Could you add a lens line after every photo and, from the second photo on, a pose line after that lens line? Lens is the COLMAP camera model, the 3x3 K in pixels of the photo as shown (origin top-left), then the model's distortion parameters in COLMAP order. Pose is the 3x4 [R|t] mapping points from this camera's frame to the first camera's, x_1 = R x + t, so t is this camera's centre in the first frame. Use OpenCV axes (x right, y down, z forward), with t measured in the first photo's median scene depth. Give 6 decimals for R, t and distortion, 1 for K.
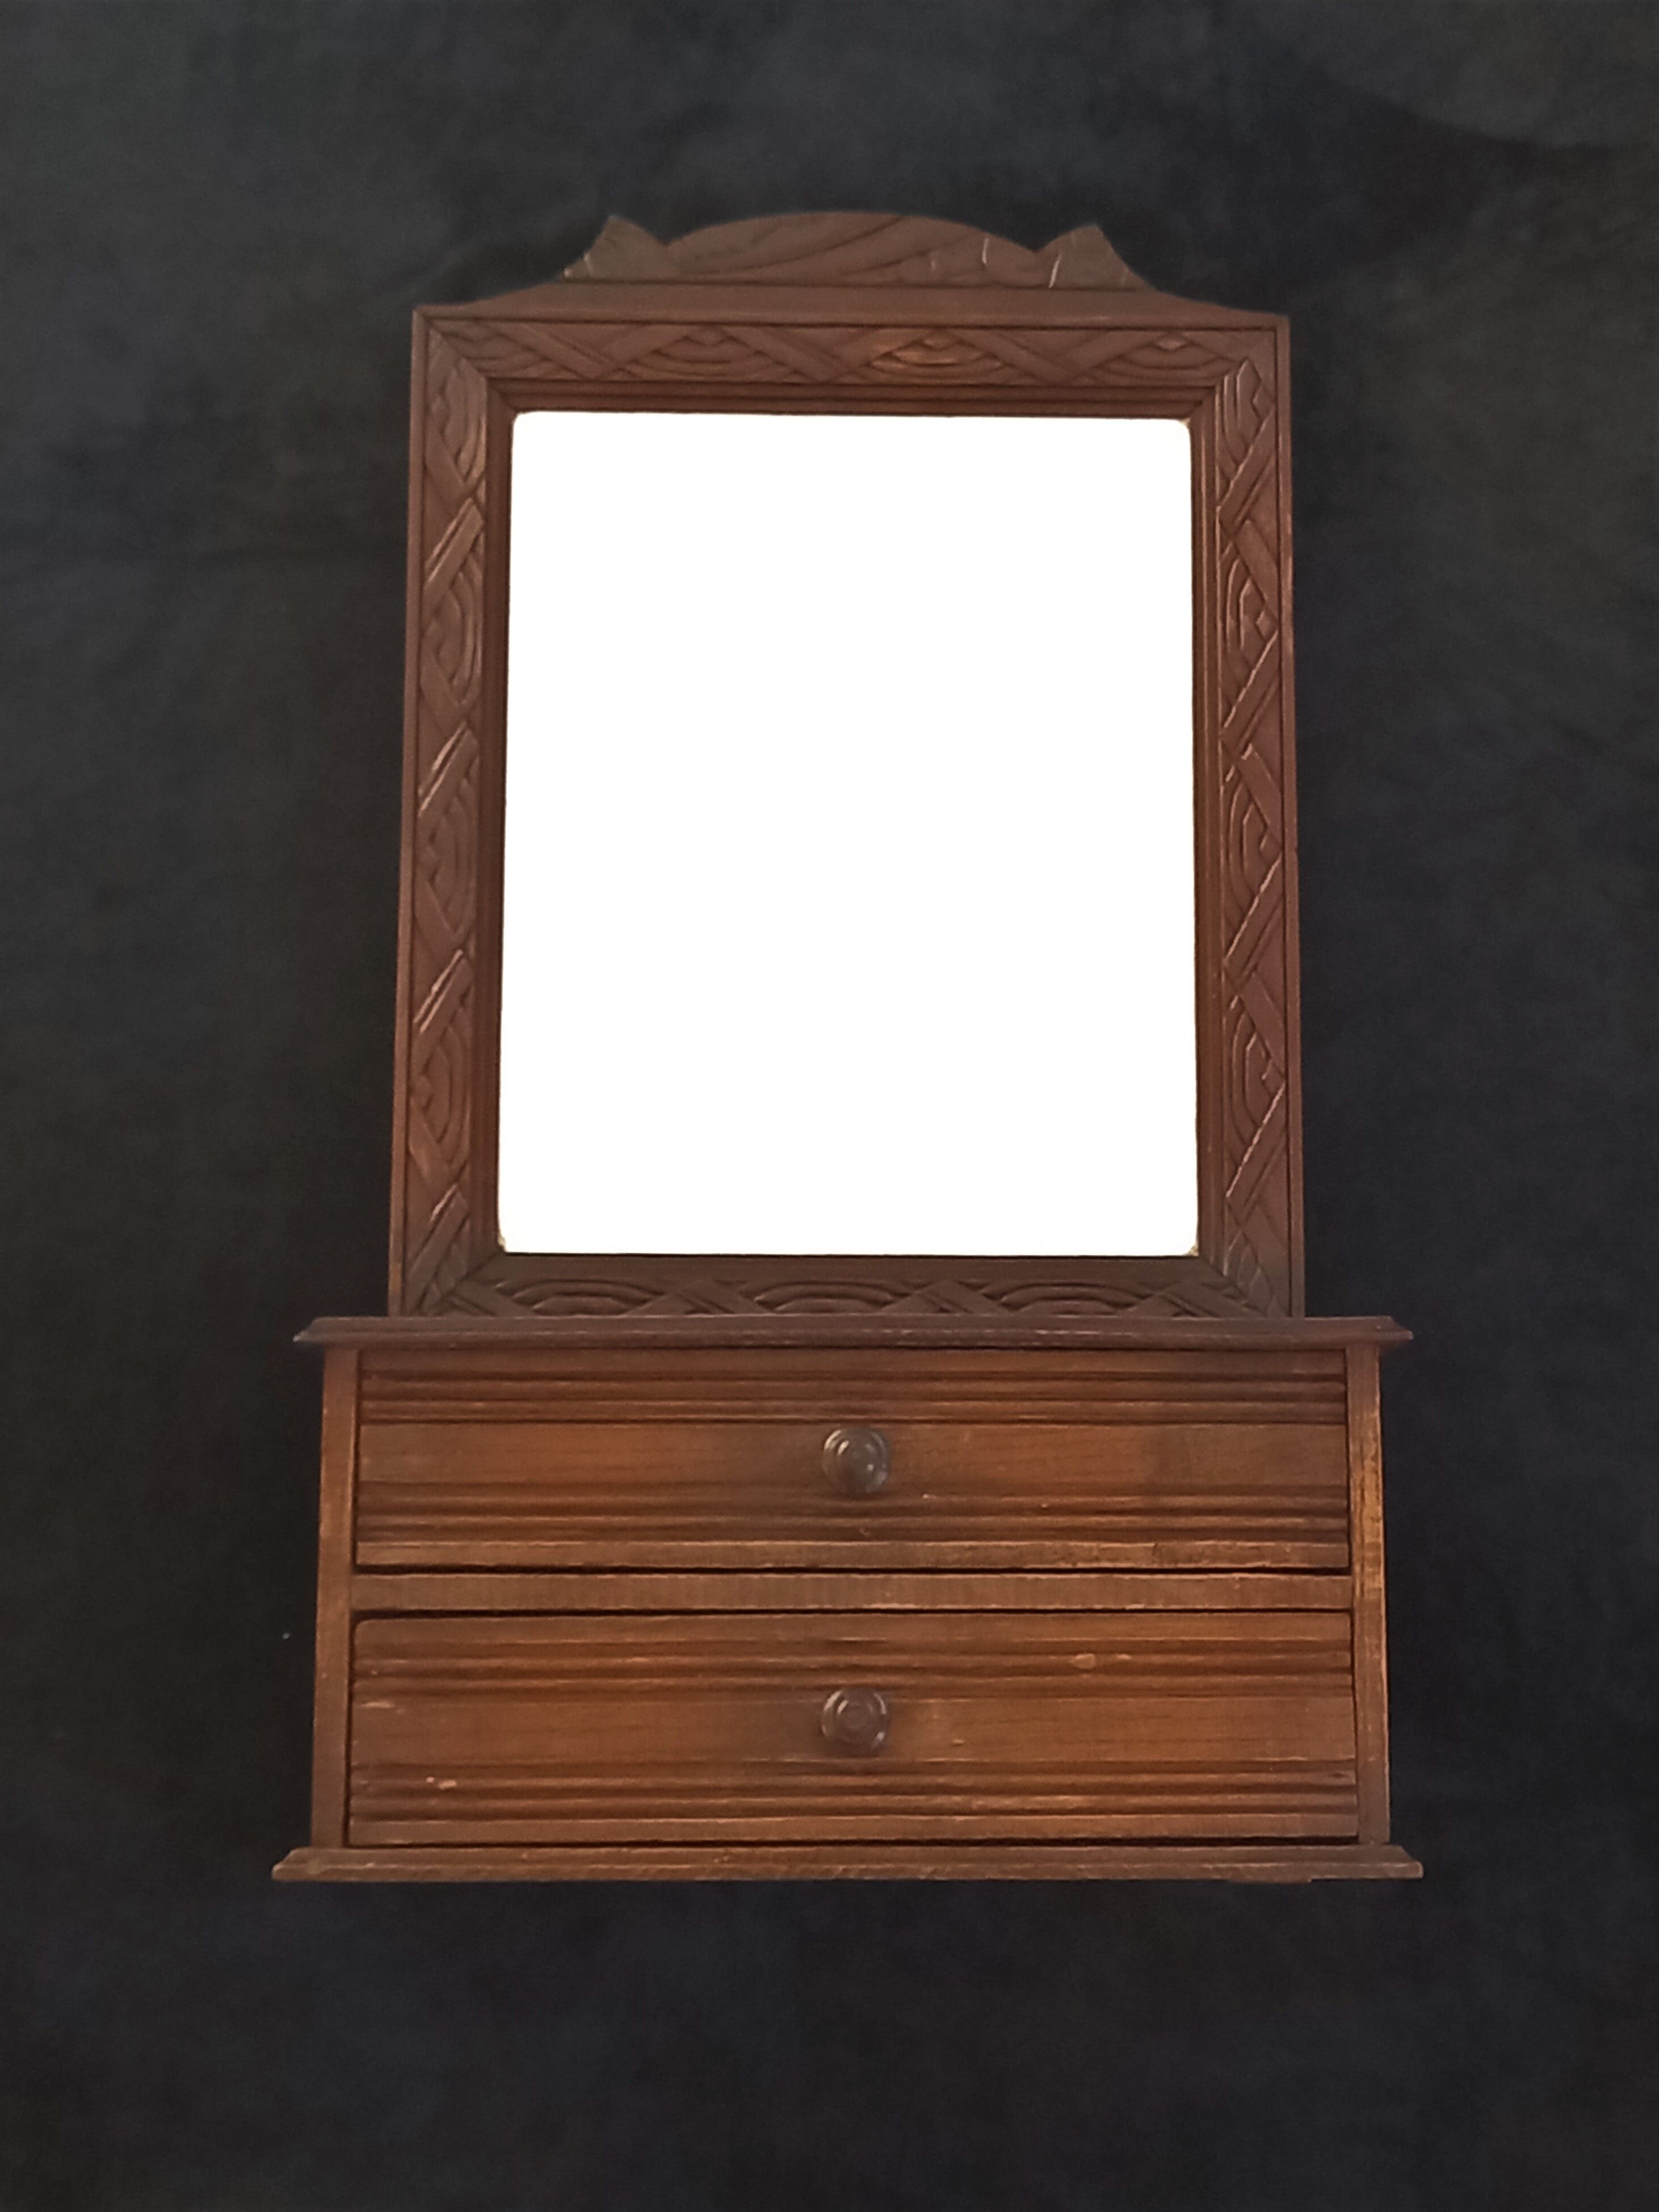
lens RADIAL K [[4190.5, 0, 829.5], [0, 4190.5, 1106.0], [0, 0, 1]] dist [0.047756, -0.095956]
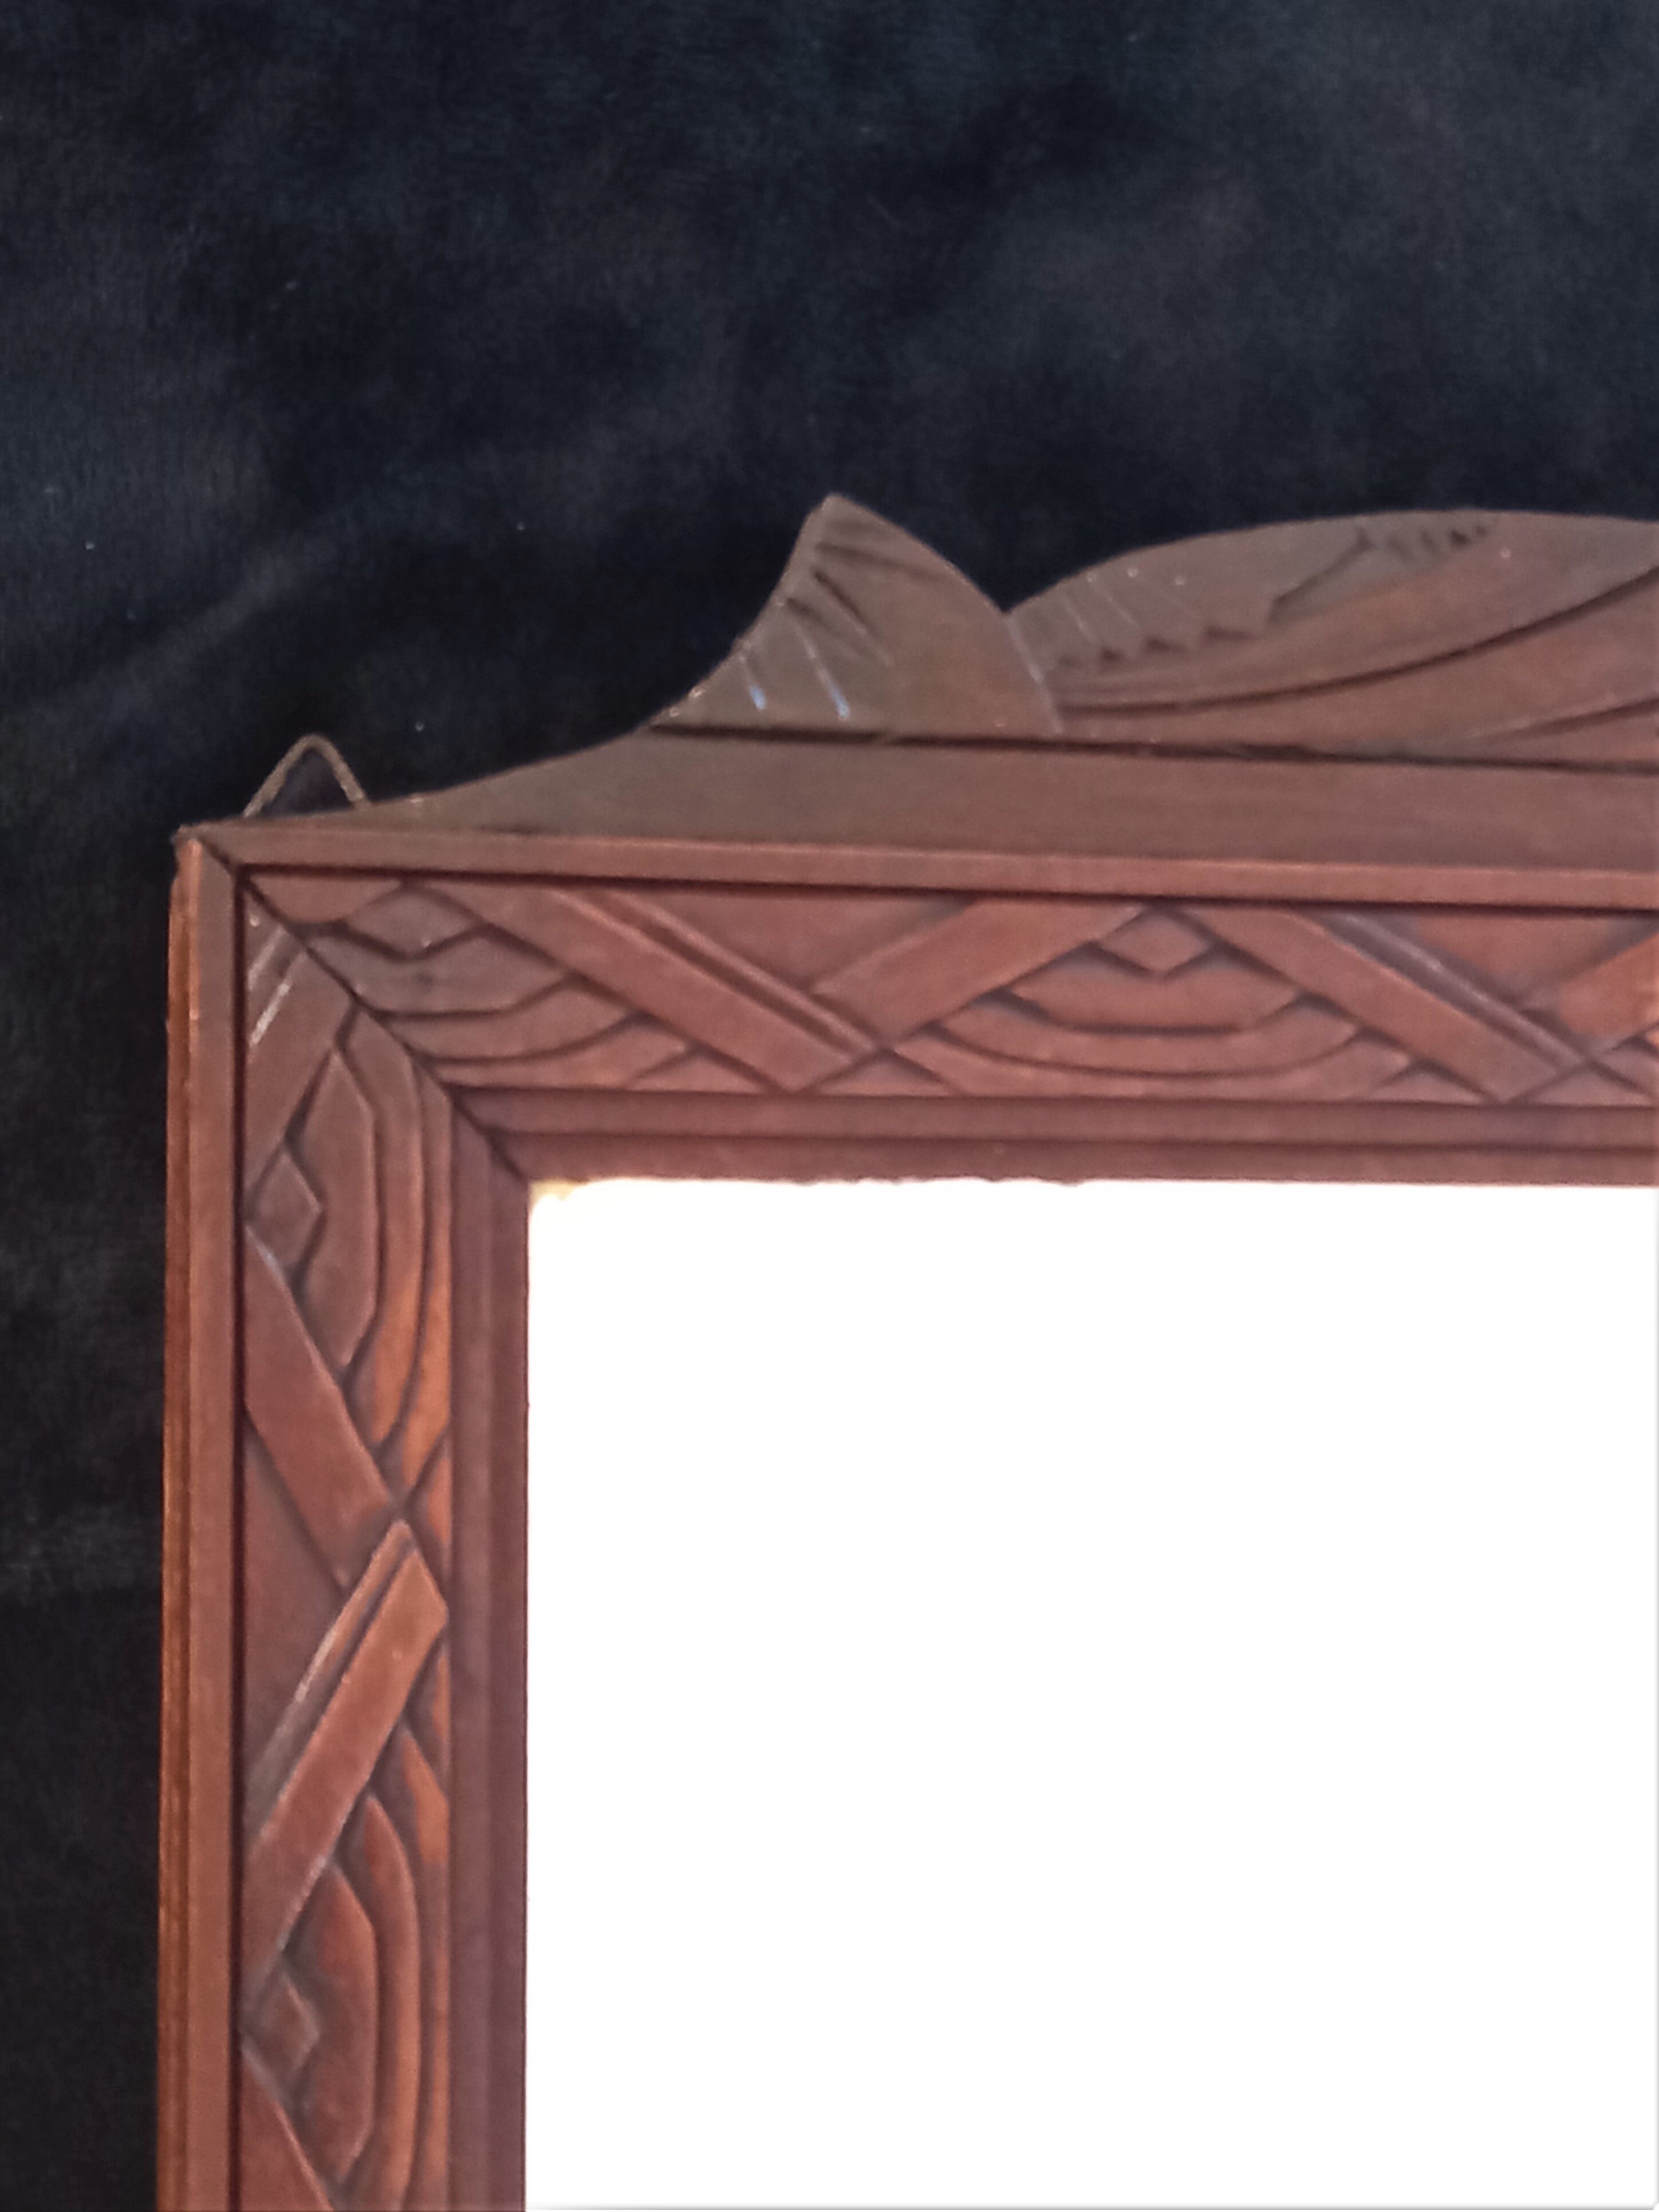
lens RADIAL K [[4190.9, 0, 829.5], [0, 4190.9, 1106.0], [0, 0, 1]] dist [0.047756, -0.095956]
pose [[0.968369, 0.009168, 0.249355, -0.145109], [-0.049200, 0.986722, 0.154789, -0.246520], [-0.244625, -0.162161, 0.955961, 0.806627]]
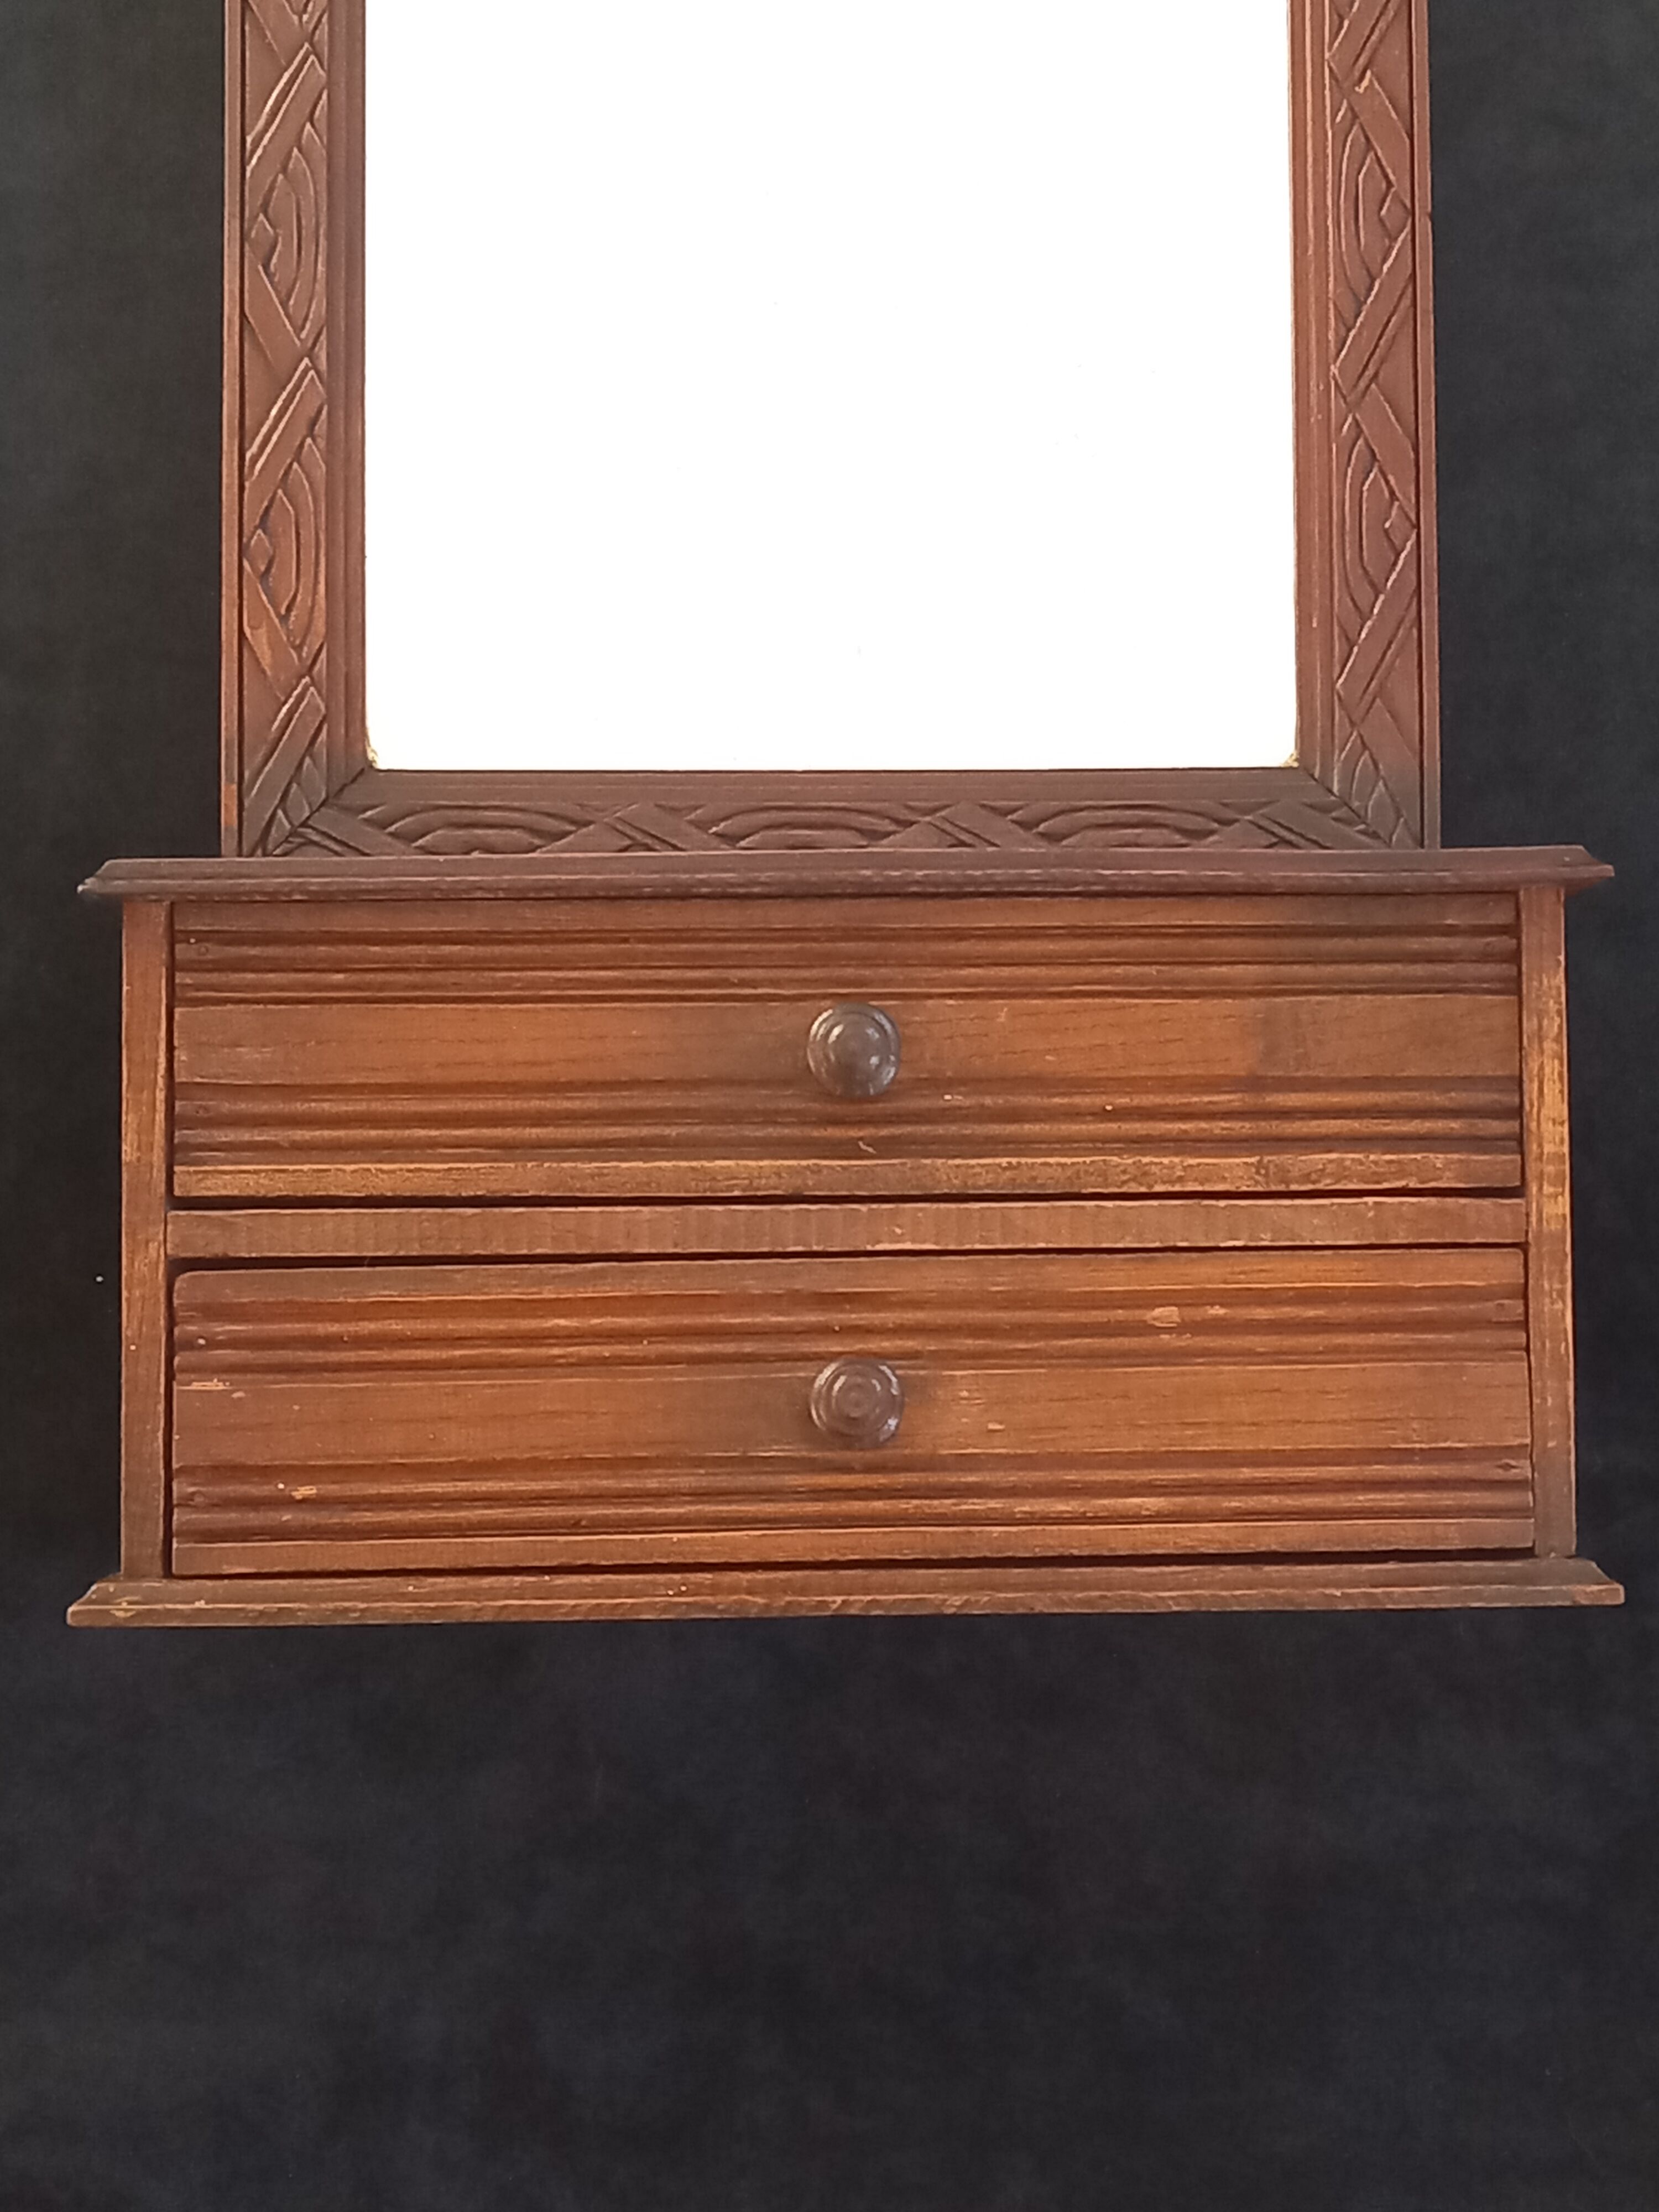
lens RADIAL K [[3952.9, 0, 832.8], [0, 3952.9, 1188.6], [0, 0, 1]] dist [0.139654, -0.174443]
pose [[0.999815, -0.009696, 0.016589, -0.008914], [0.007365, 0.990791, 0.135196, 0.014867], [-0.017747, -0.135049, 0.990680, 0.307966]]
